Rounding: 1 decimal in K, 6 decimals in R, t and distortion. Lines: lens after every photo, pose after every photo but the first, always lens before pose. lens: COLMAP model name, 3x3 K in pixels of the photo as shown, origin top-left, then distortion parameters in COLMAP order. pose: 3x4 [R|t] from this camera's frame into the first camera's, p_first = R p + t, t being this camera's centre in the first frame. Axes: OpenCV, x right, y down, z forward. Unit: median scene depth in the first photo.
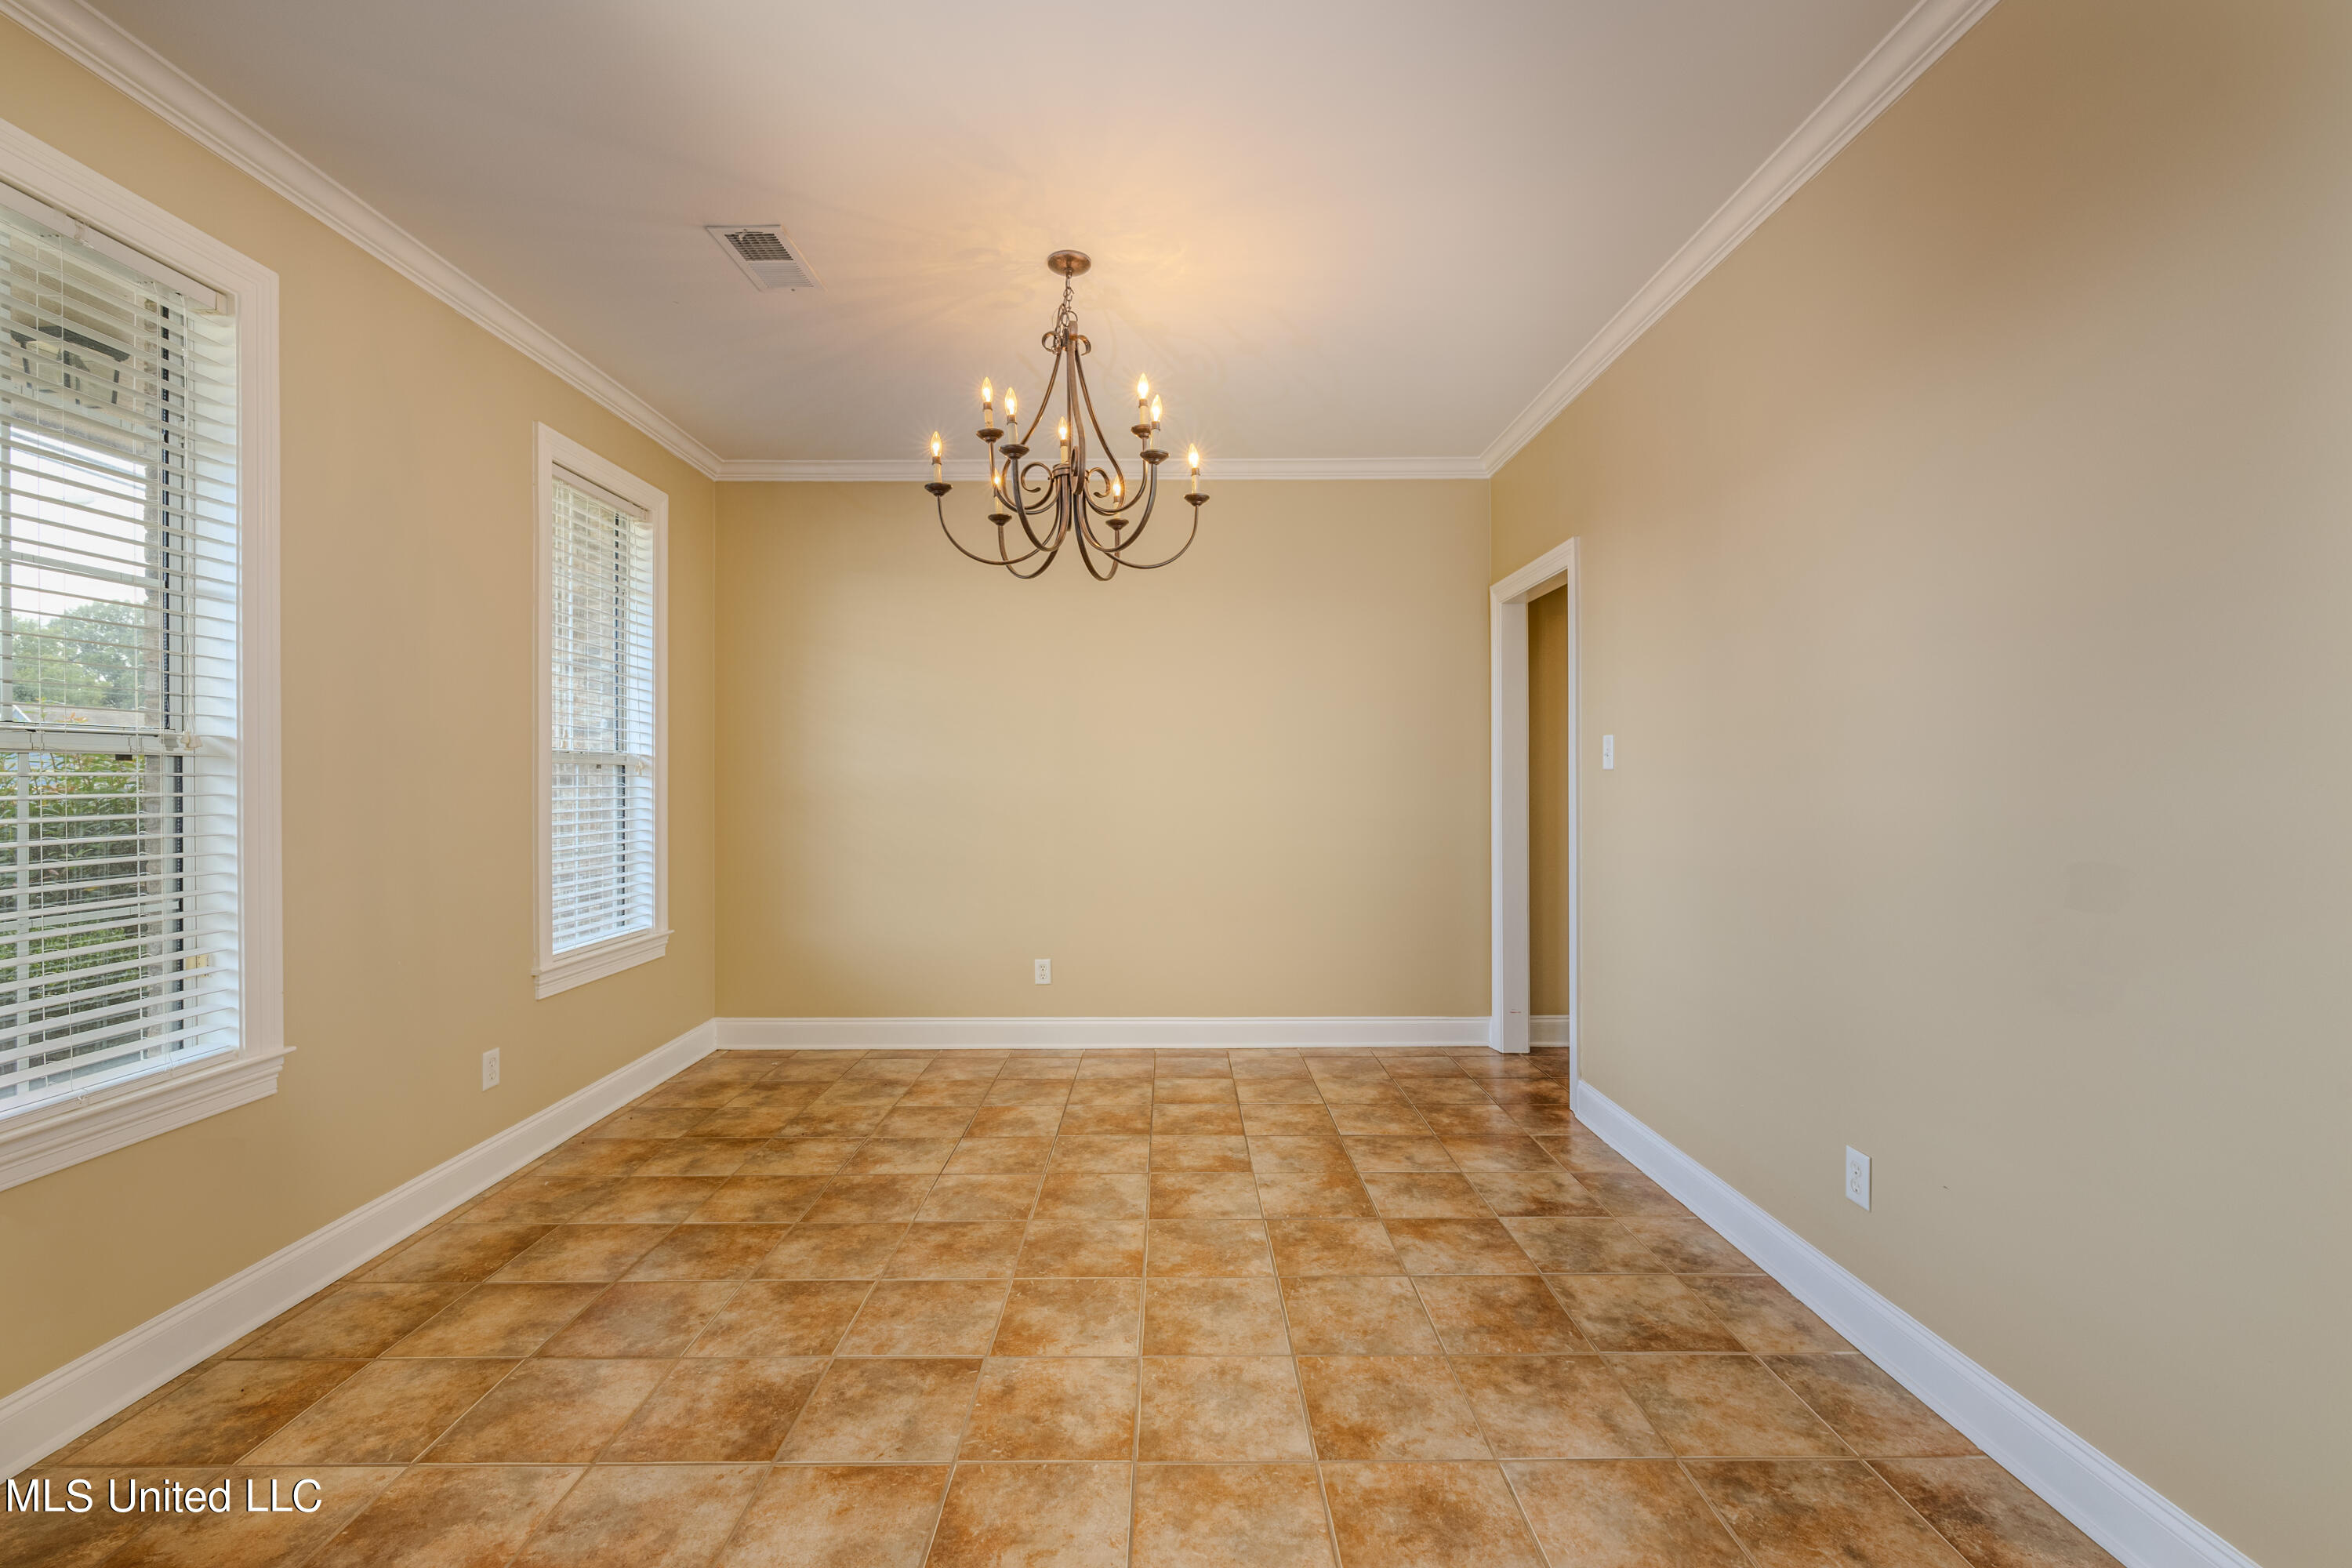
lens RADIAL K [[1009.4, 0, 1186.1], [0, 1009.4, 776.3], [0, 0, 1]] dist [-0.001339, 0.001039]
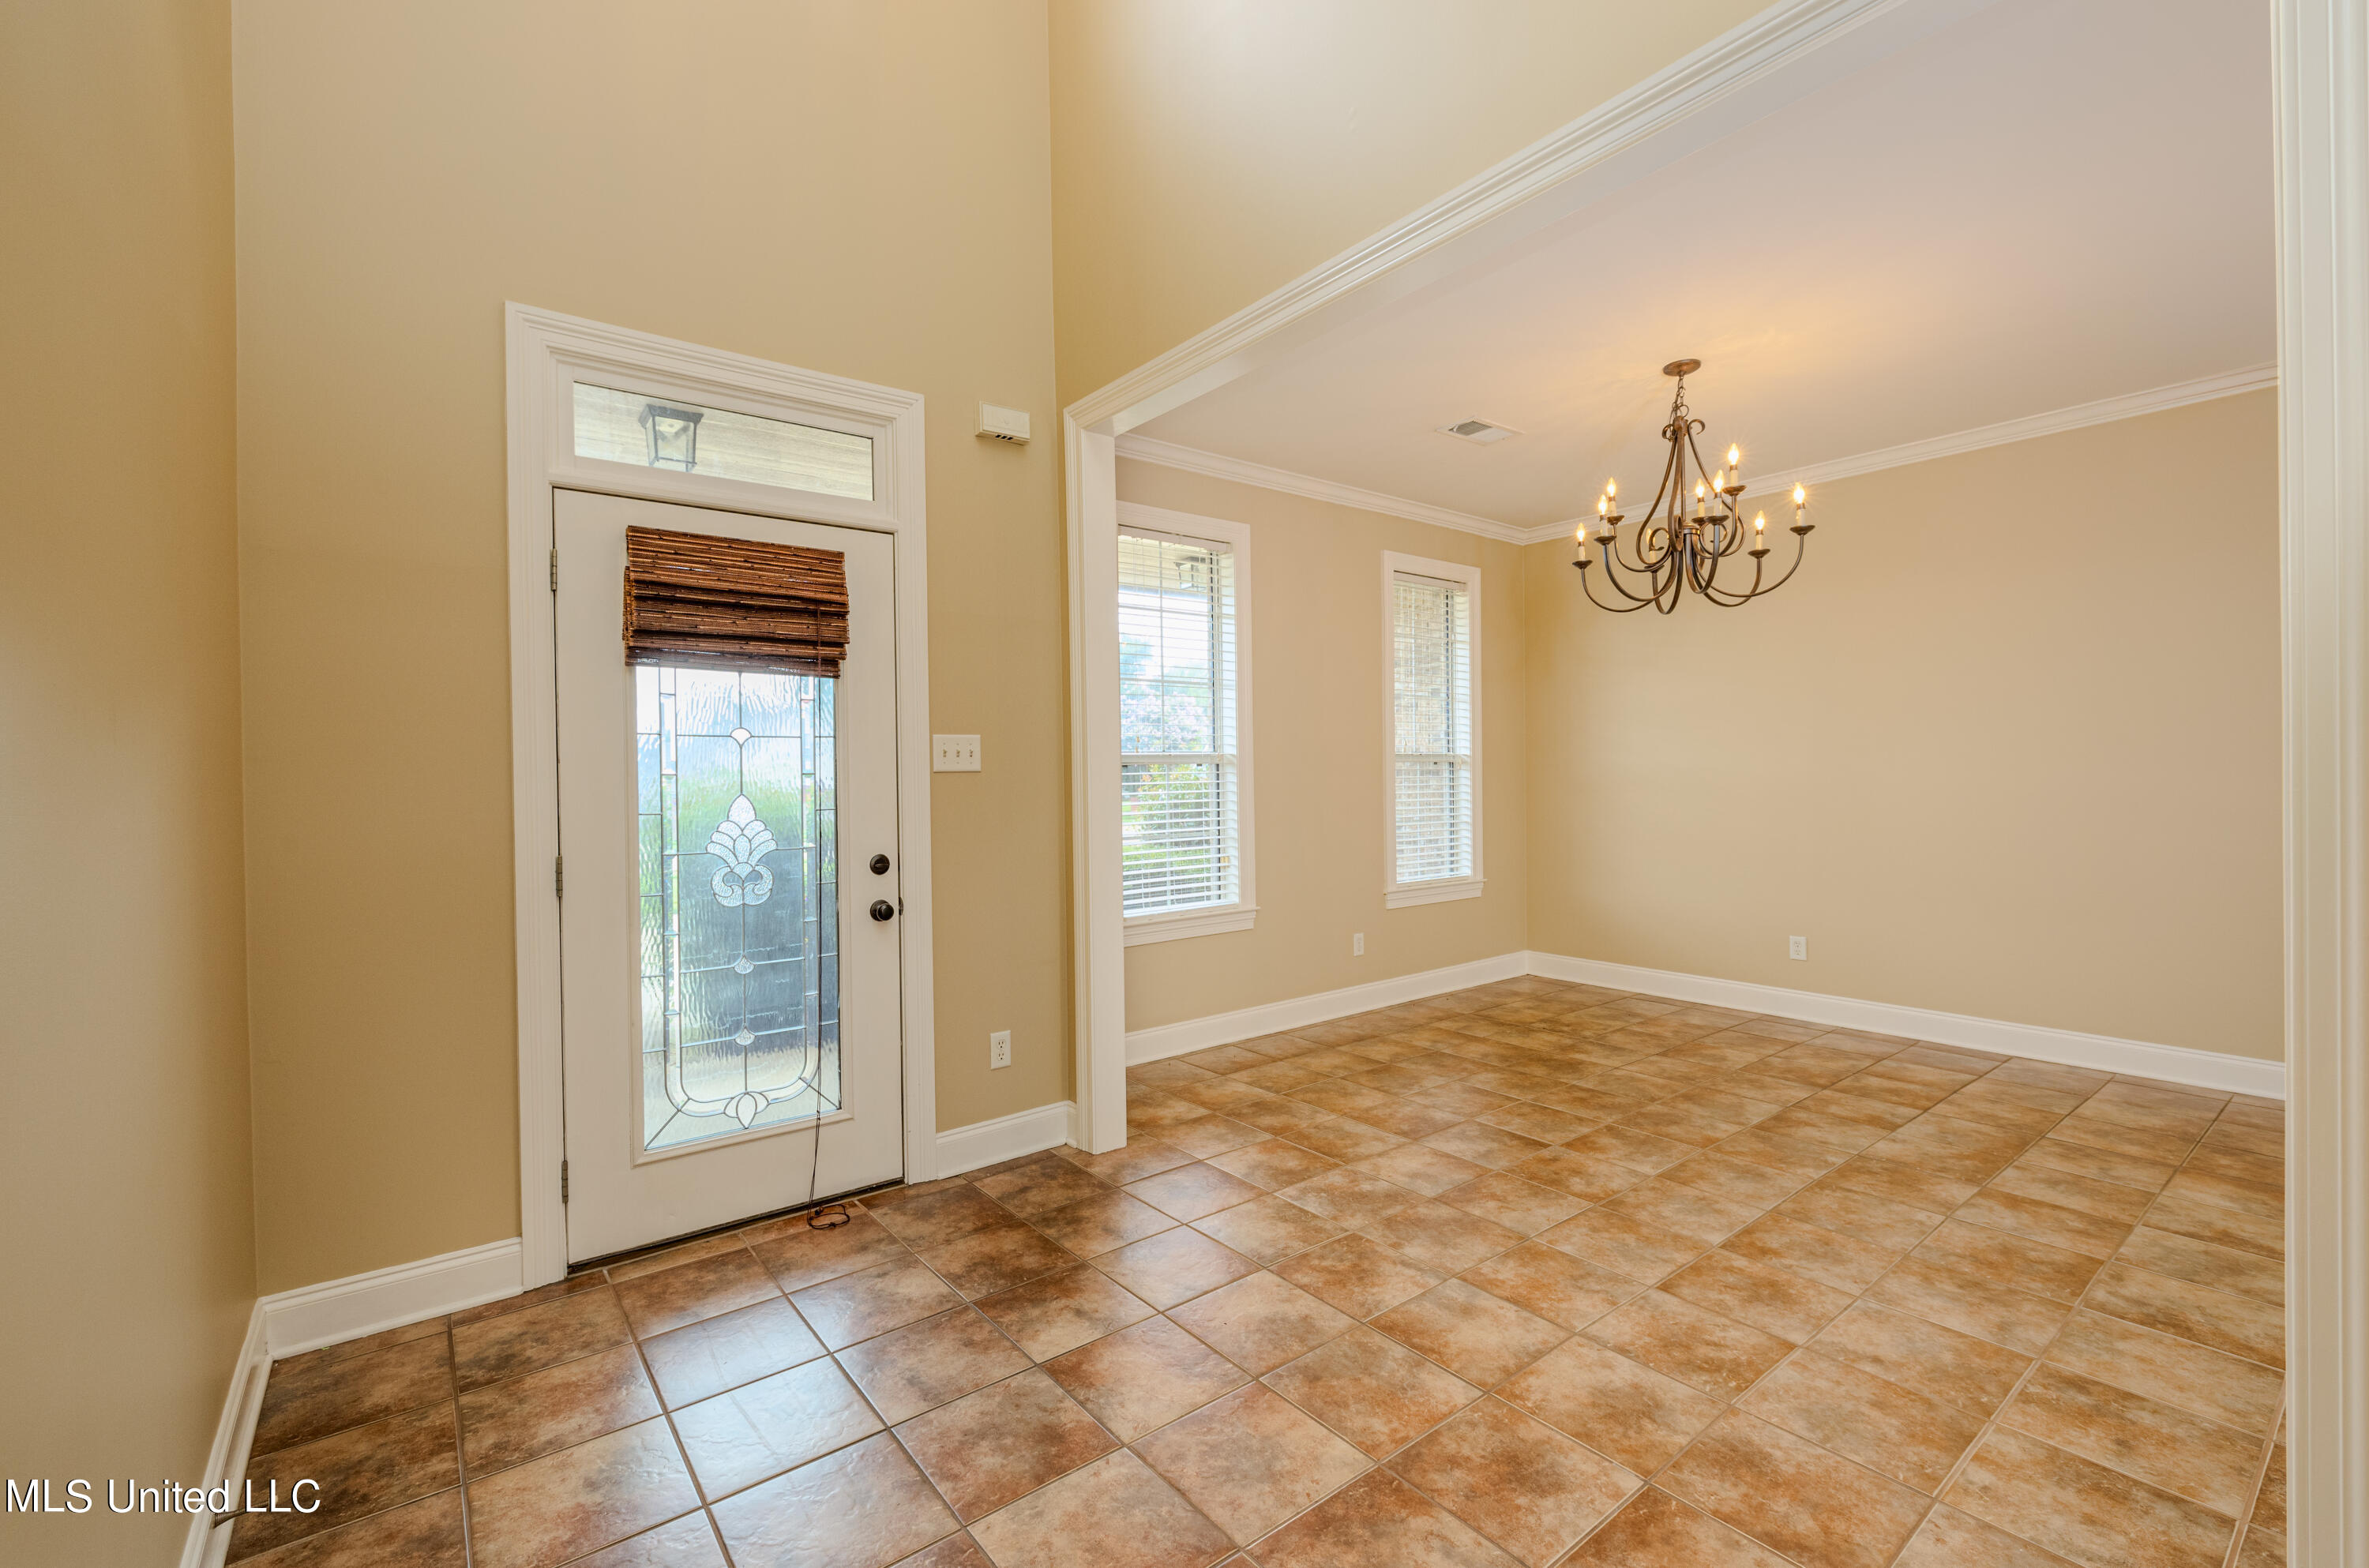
lens RADIAL K [[979.5, 0, 1125.1], [0, 979.5, 780.7], [0, 0, 1]] dist [0.001798, 0.000635]
pose [[0.576111, 0.001181, -0.817371, 0.495058], [0.011324, 0.999891, 0.009426, -0.003975], [0.817293, -0.014686, 0.576035, -0.302140]]
